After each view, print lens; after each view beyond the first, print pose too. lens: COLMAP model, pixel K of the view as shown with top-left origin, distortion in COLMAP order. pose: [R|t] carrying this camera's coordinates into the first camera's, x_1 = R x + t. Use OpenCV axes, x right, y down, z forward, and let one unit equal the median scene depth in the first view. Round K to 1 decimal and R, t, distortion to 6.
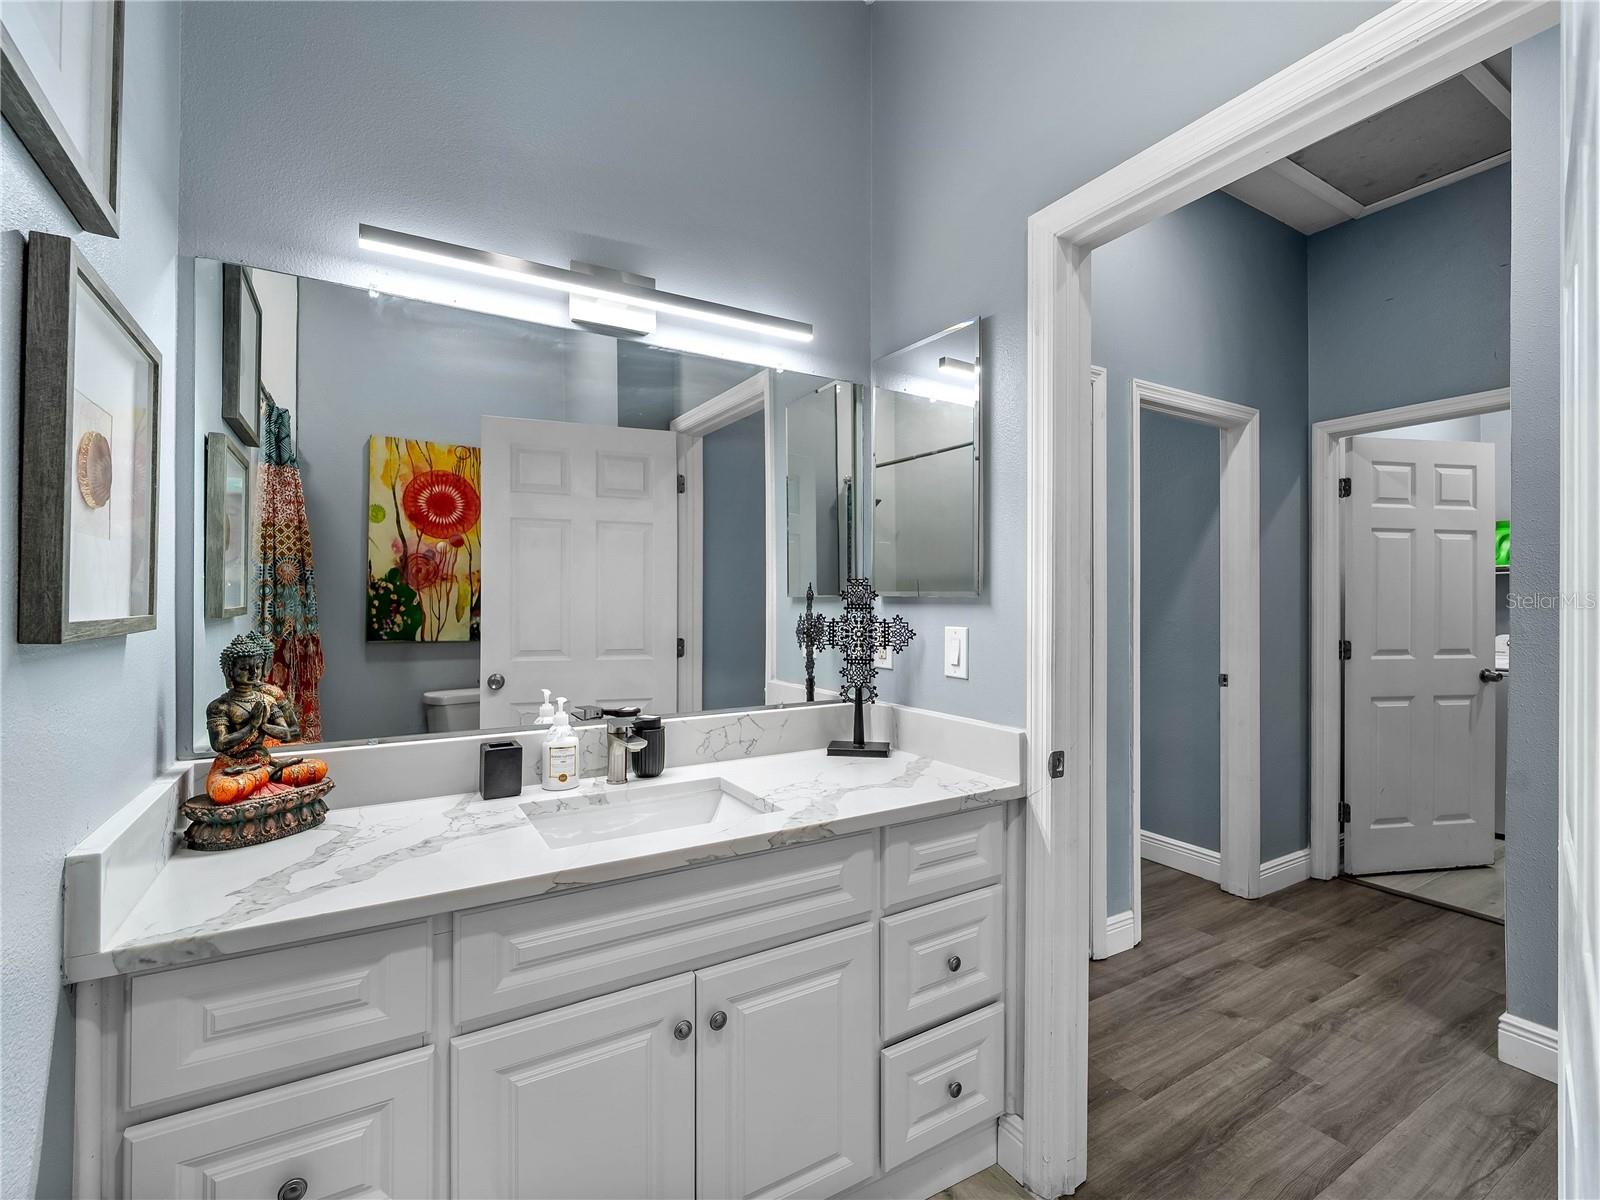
lens RADIAL K [[739.0, 0, 795.9], [0, 739.0, 597.1], [0, 0, 1]] dist [0.000608, -0.000282]
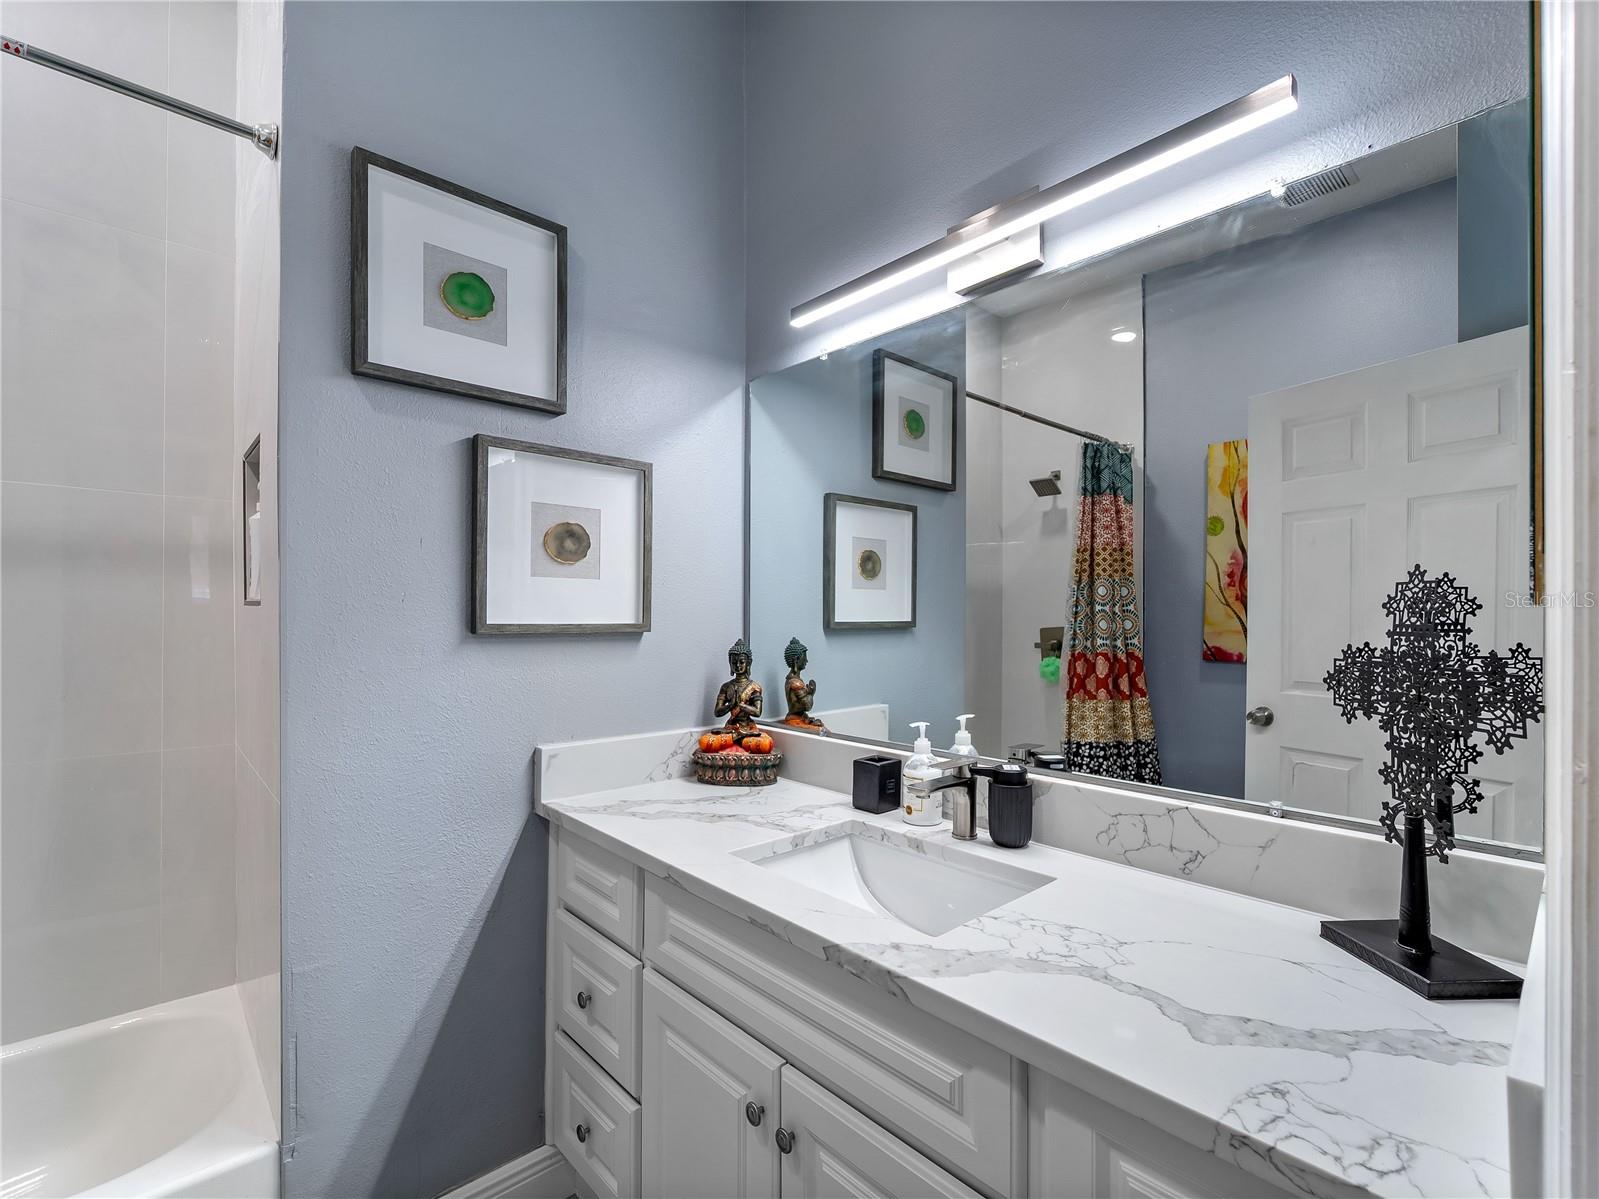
lens RADIAL K [[729.8, 0, 802.5], [0, 729.8, 607.7], [0, 0, 1]] dist [-0.002099, -0.000389]
pose [[0.205168, -0.009669, -0.978679, 0.565753], [-0.003716, 0.999936, -0.010658, 0.006241], [0.978720, 0.005823, 0.205119, 0.722334]]
